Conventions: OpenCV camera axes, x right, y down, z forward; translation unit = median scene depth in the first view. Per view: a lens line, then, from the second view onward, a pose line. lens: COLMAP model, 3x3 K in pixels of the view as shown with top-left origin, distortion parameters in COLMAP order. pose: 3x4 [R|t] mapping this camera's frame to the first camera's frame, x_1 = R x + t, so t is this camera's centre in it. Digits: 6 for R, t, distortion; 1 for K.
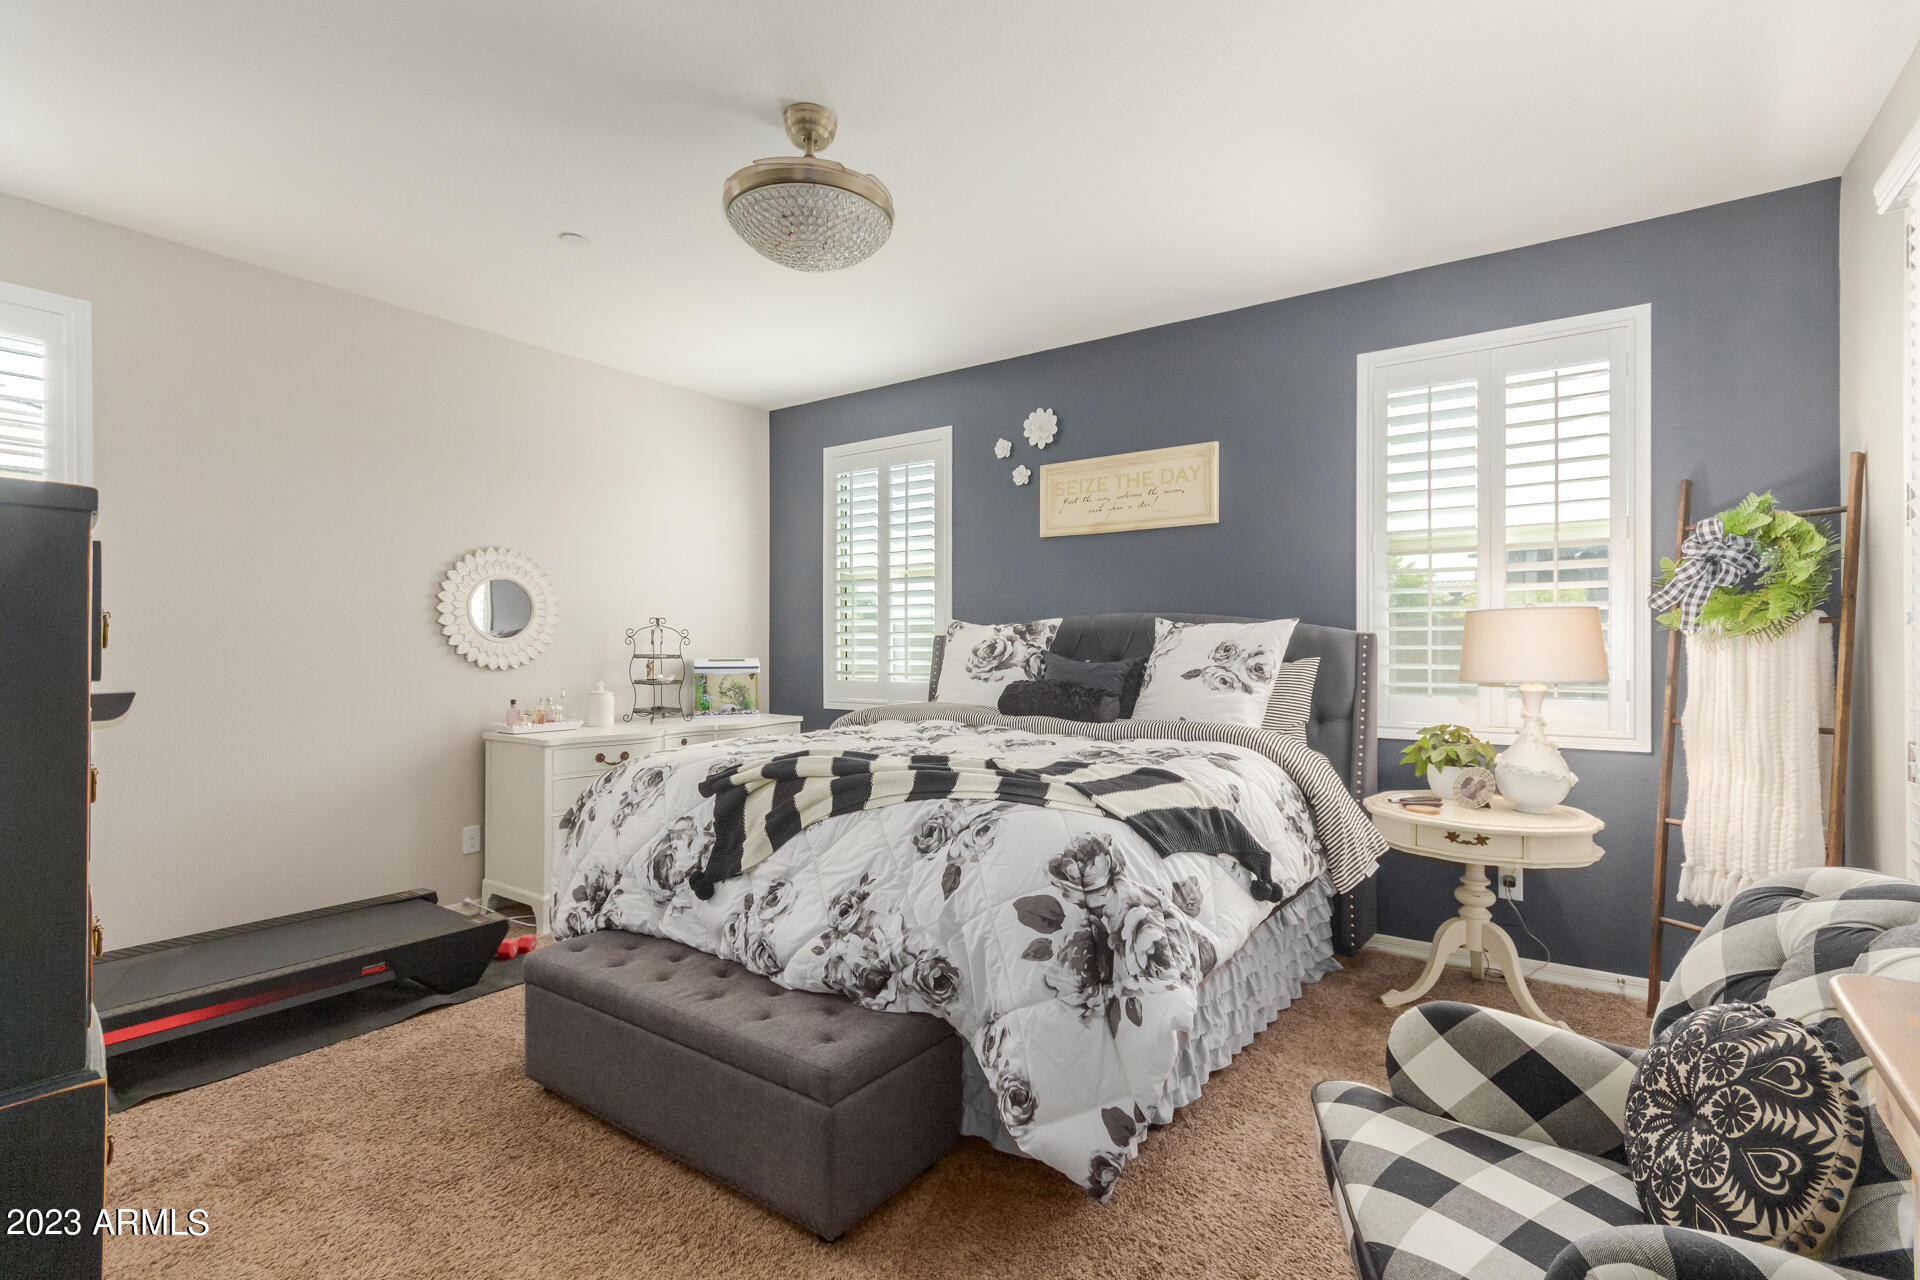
lens RADIAL K [[895.9, 0, 986.3], [0, 895.9, 655.3], [0, 0, 1]] dist [0.004400, 0.001004]
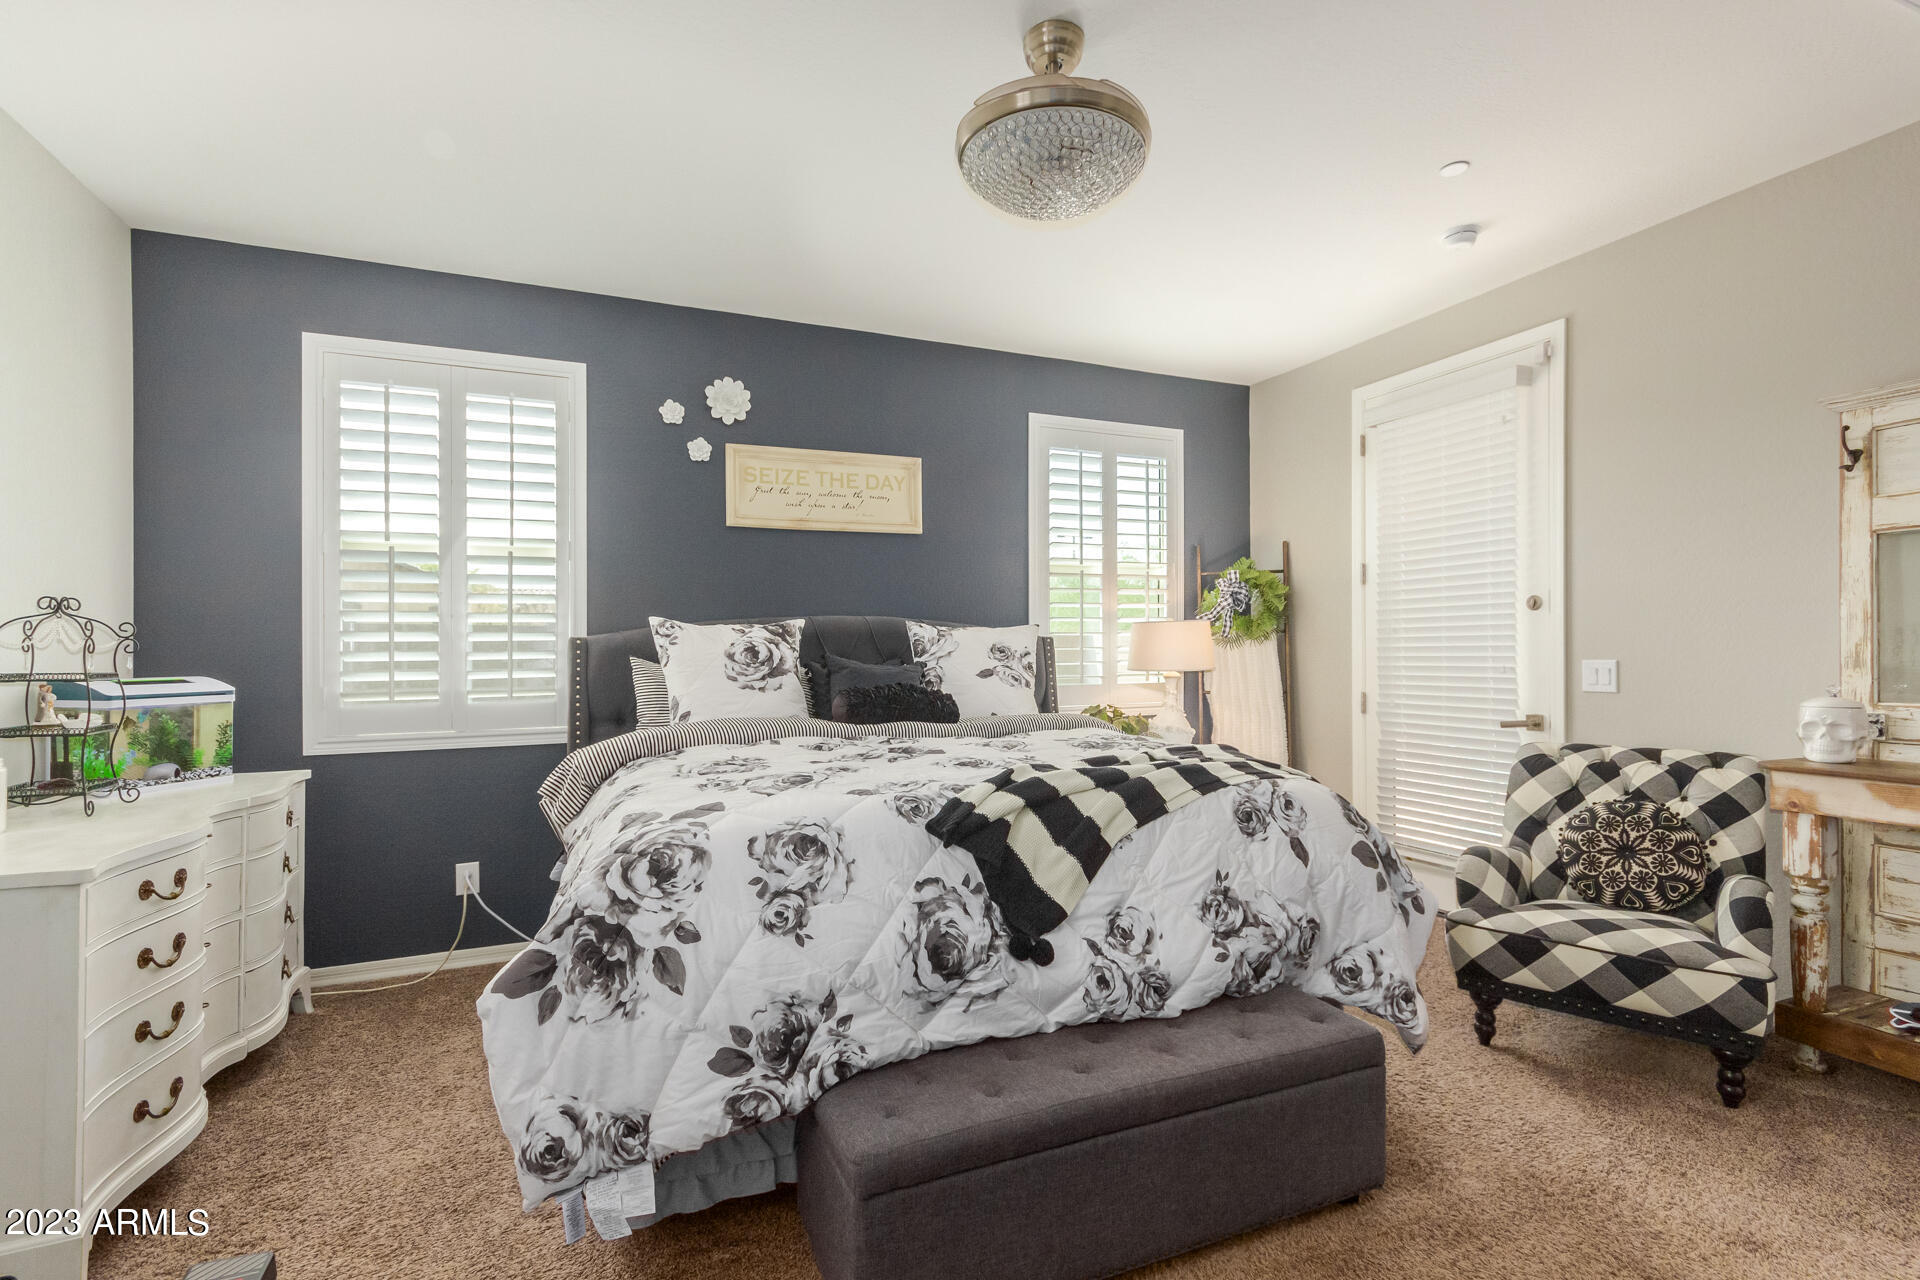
lens RADIAL K [[903.9, 0, 960.0], [0, 903.9, 640.0], [0, 0, 1]] dist [0.005450, 0.000657]
pose [[0.524528, 0.002566, 0.851389, -0.643873], [0.018738, 0.999718, -0.014557, -0.003418], [-0.851187, 0.023589, 0.524332, 0.393892]]
